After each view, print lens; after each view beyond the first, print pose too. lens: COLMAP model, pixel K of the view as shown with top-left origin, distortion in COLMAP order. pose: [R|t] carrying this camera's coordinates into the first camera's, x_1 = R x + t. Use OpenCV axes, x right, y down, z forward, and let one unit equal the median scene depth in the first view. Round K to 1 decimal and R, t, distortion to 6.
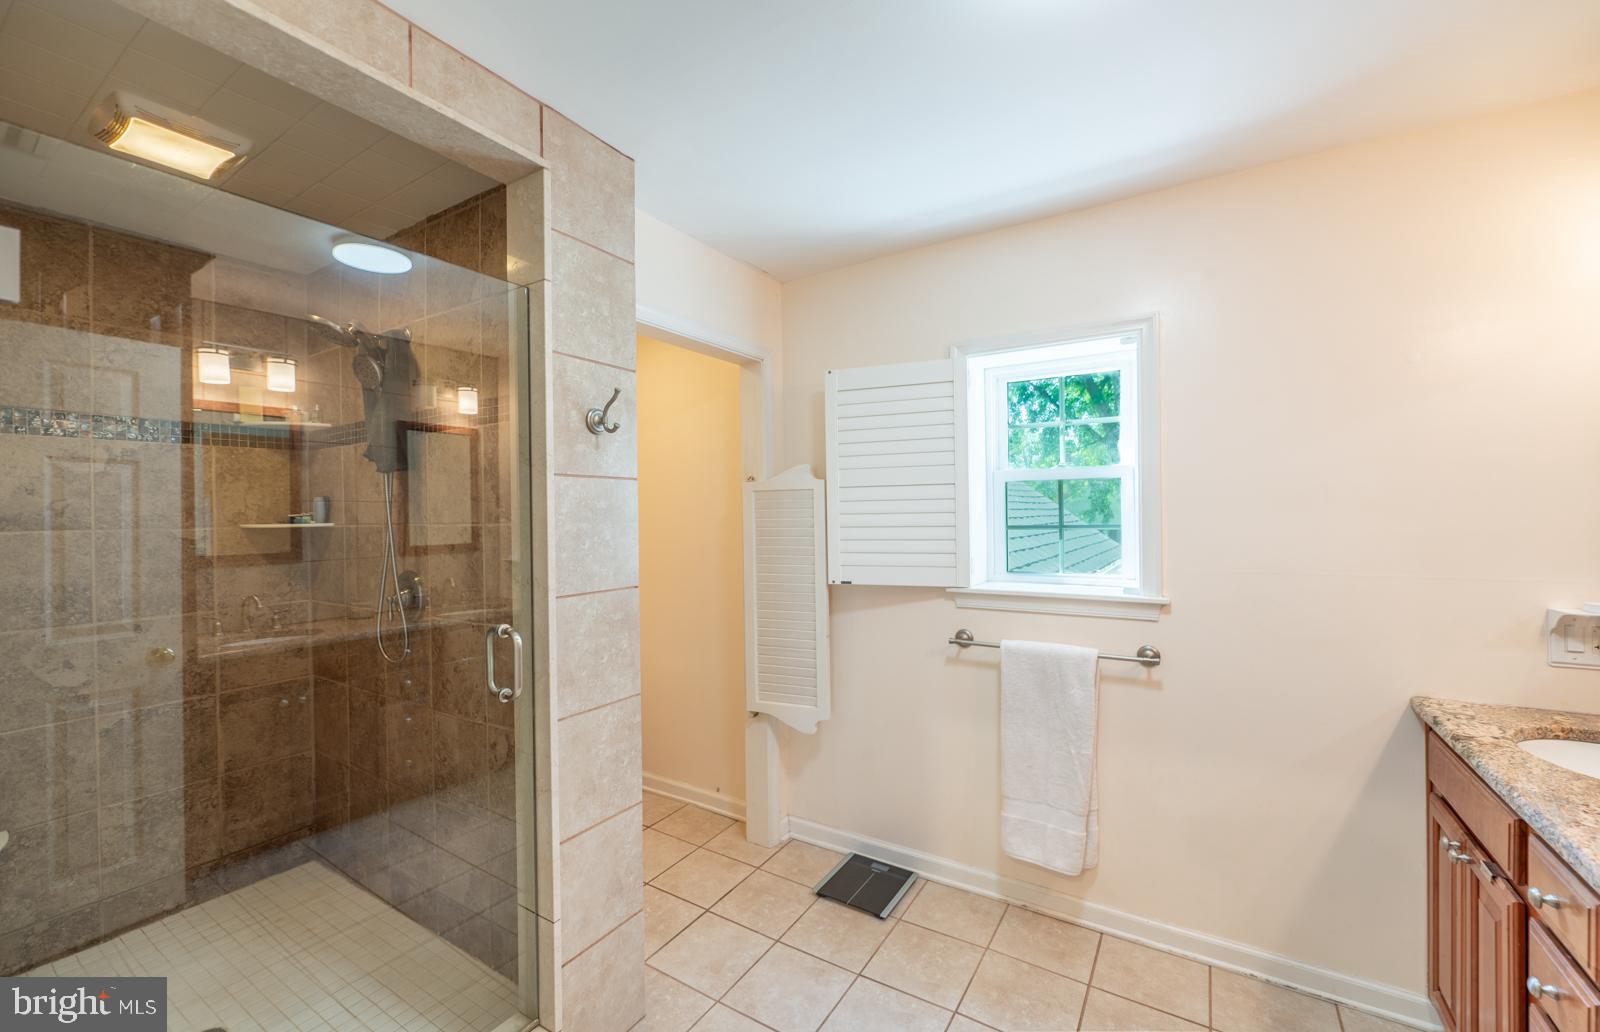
lens RADIAL K [[648.0, 0, 799.9], [0, 648.0, 516.0], [0, 0, 1]] dist [0.000926, -0.000028]
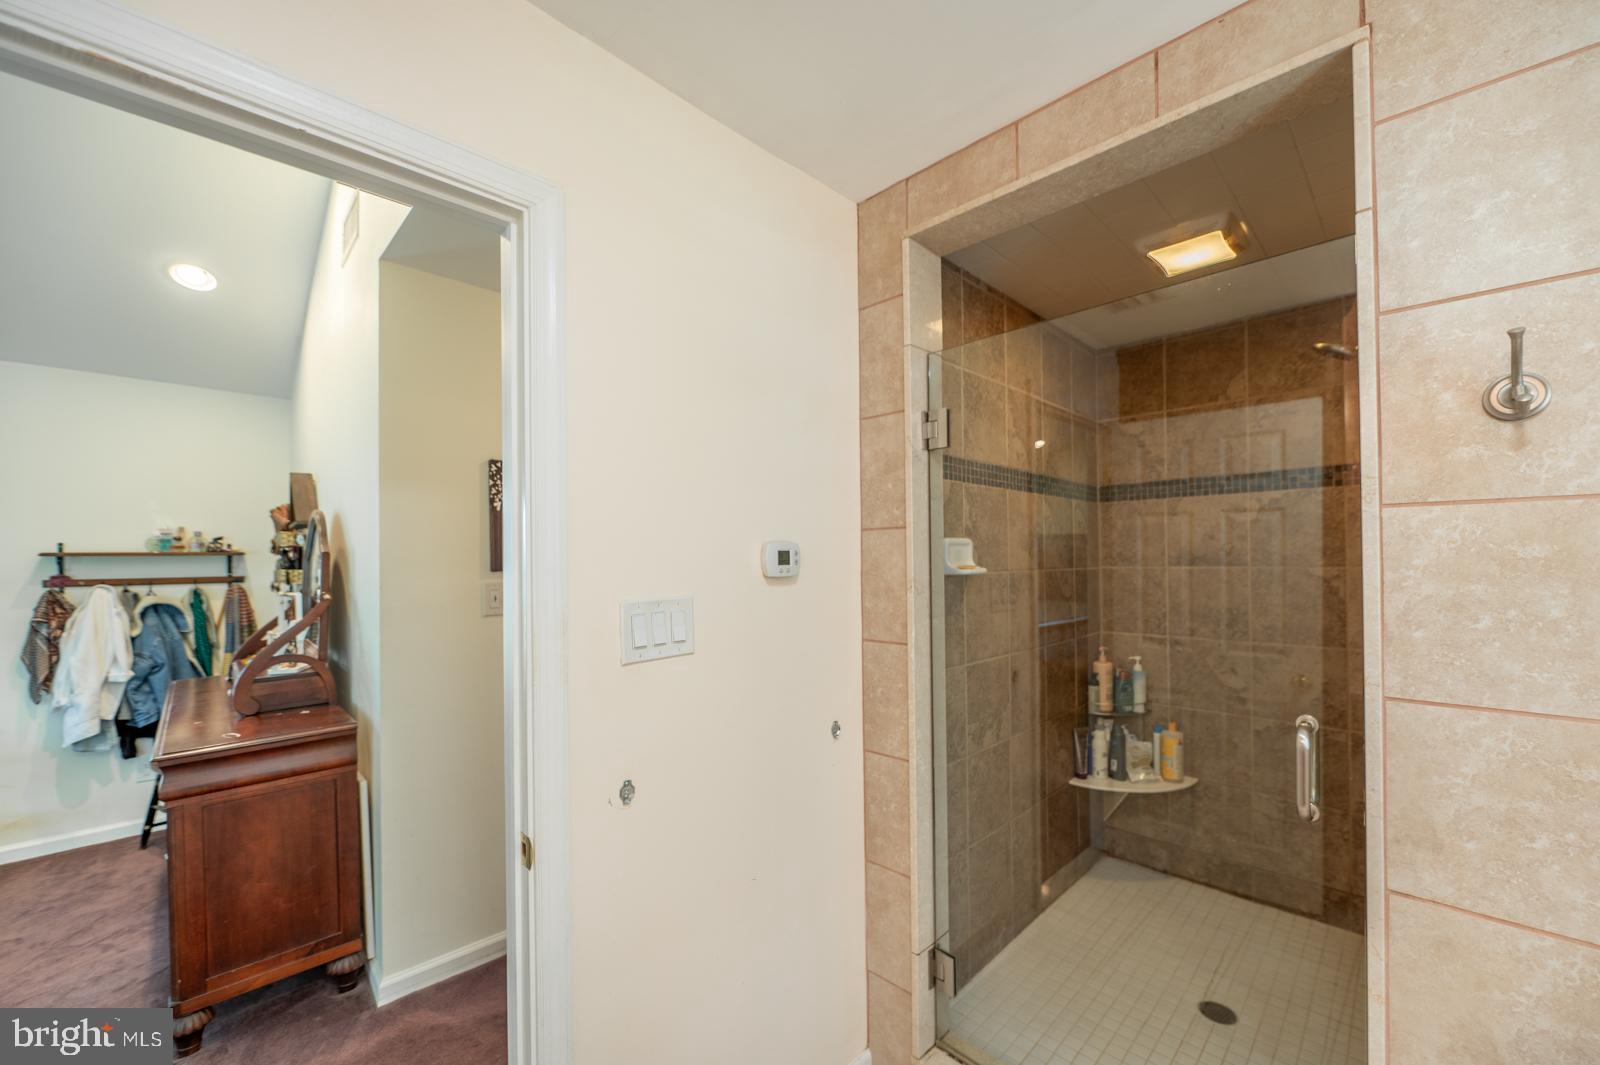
lens RADIAL K [[636.5, 0, 811.7], [0, 636.5, 557.5], [0, 0, 1]] dist [-0.001803, -0.000093]
pose [[-0.214836, 0.015575, -0.976526, 0.275949], [0.011024, 0.999848, 0.013522, -0.021576], [0.976588, -0.007860, -0.214975, 0.449696]]
